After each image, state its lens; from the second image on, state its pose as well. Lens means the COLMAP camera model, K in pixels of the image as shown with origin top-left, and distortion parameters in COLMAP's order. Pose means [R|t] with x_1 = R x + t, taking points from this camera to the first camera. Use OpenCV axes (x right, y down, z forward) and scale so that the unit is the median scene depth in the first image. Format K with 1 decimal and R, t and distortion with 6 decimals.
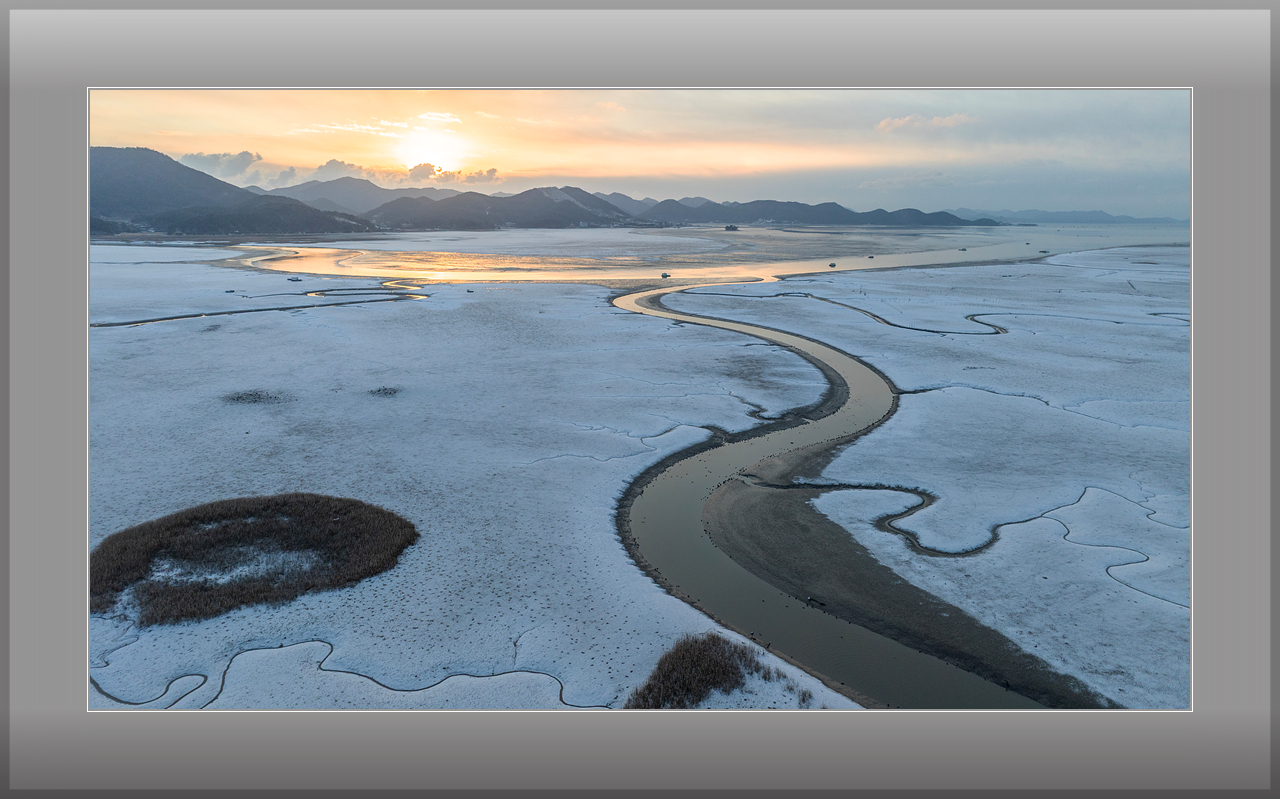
lens RADIAL K [[775.9, 0, 642.3], [0, 775.9, 396.4], [0, 0, 1]] dist [-0.018386, -0.000696]
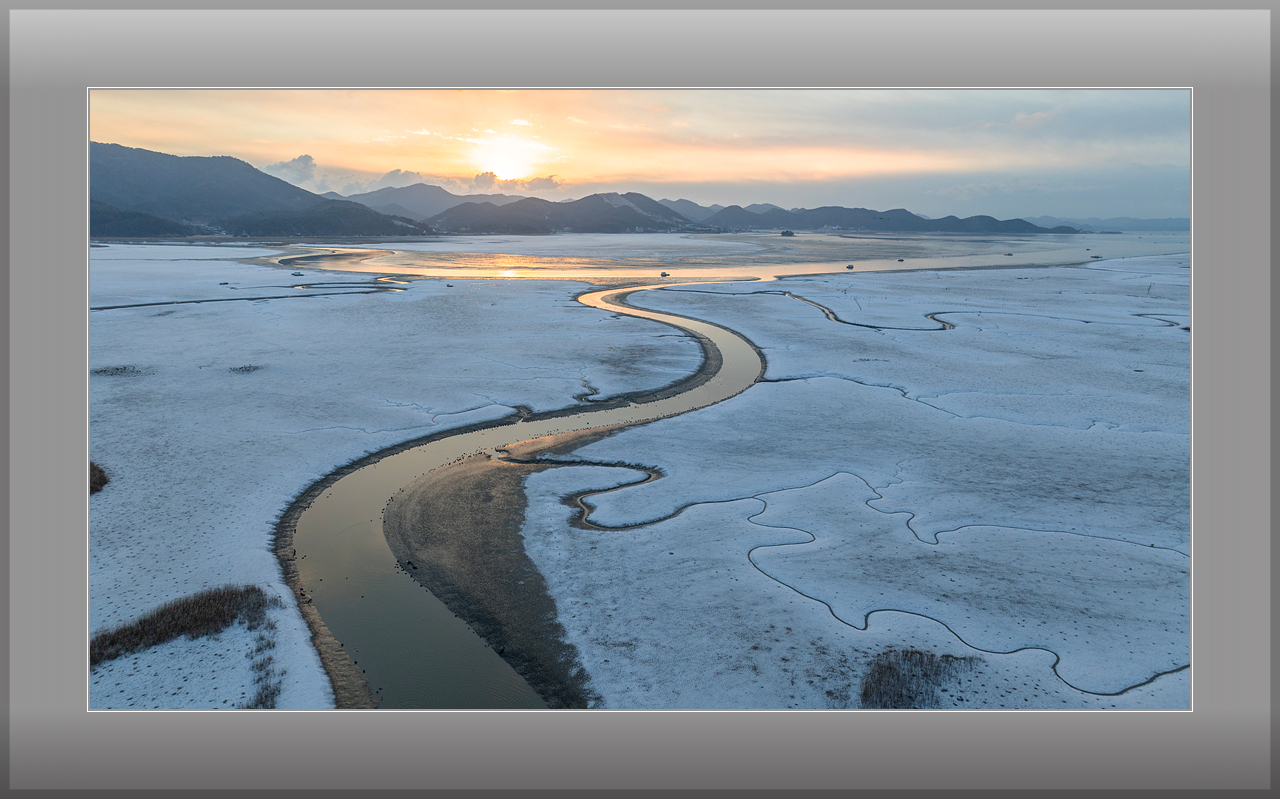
lens RADIAL K [[772.2, 0, 642.2], [0, 772.2, 411.3], [0, 0, 1]] dist [-0.018951, 0.000655]
pose [[0.995768, 0.024093, -0.088692, 0.231386], [-0.023157, 0.999665, 0.011573, 0.021368], [0.088941, -0.009470, 0.995992, 0.025684]]
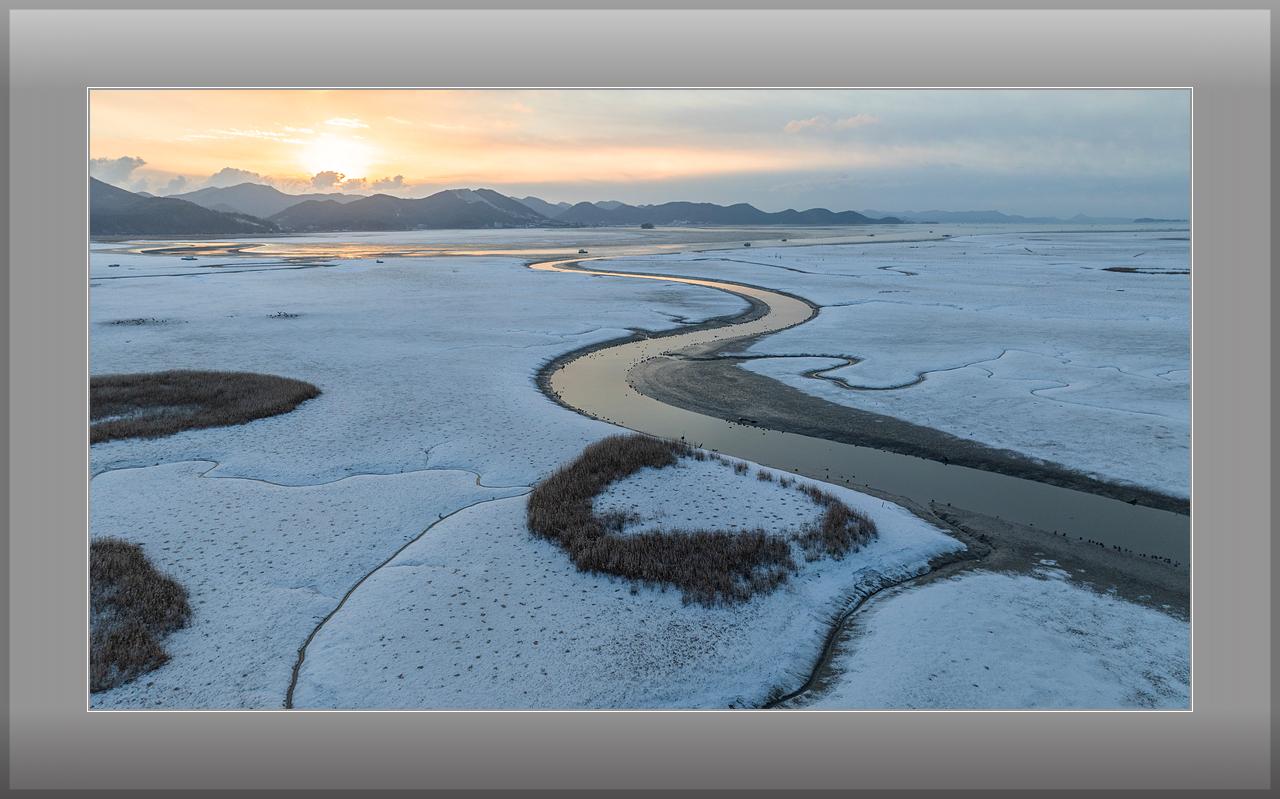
lens RADIAL K [[772.2, 0, 642.2], [0, 772.2, 411.3], [0, 0, 1]] dist [-0.018951, 0.000655]
pose [[0.994338, -0.037139, 0.099558, -0.000033], [0.035991, 0.999264, 0.013301, 0.092101], [-0.099979, -0.009642, 0.994943, 0.023908]]
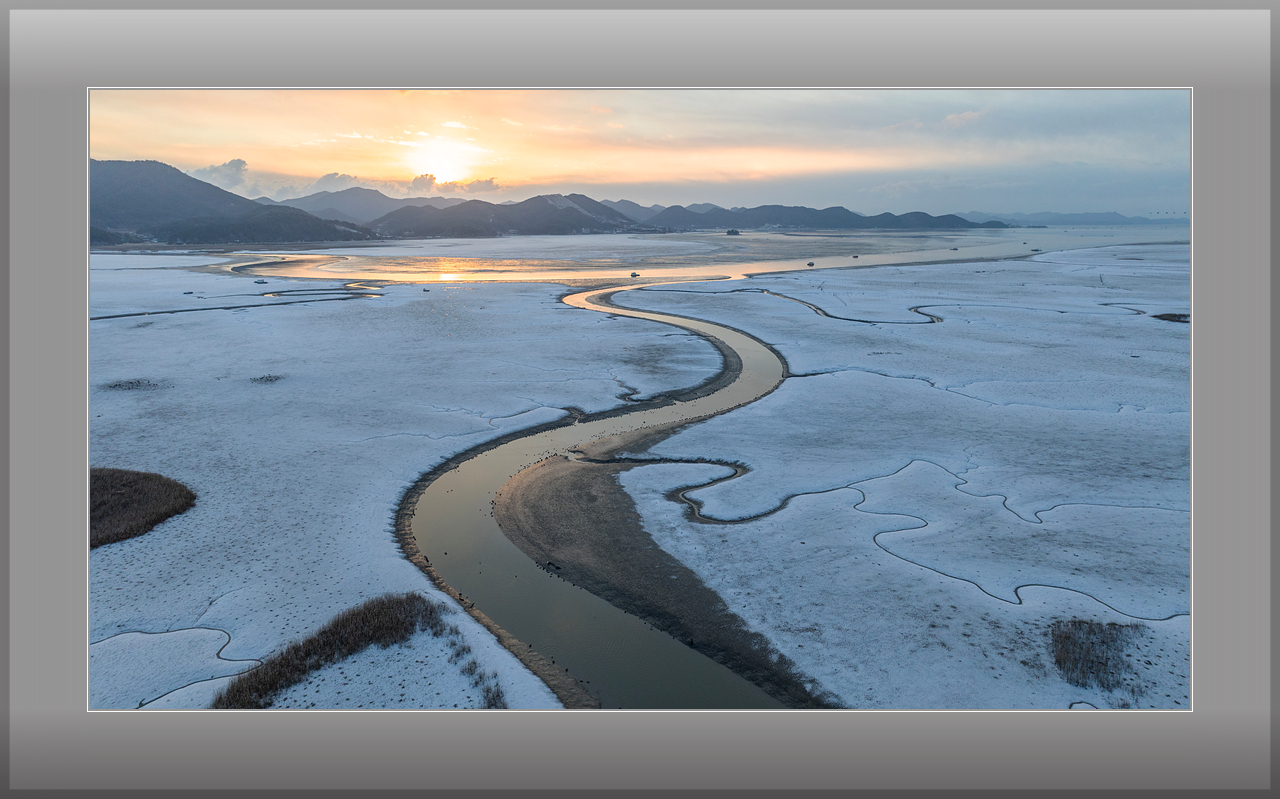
lens RADIAL K [[772.2, 0, 642.2], [0, 772.2, 411.3], [0, 0, 1]] dist [-0.018951, 0.000655]
pose [[0.999813, -0.007709, -0.017740, 0.138650], [0.007889, 0.999918, 0.010129, 0.024043], [0.017660, -0.010267, 0.999791, 0.012299]]
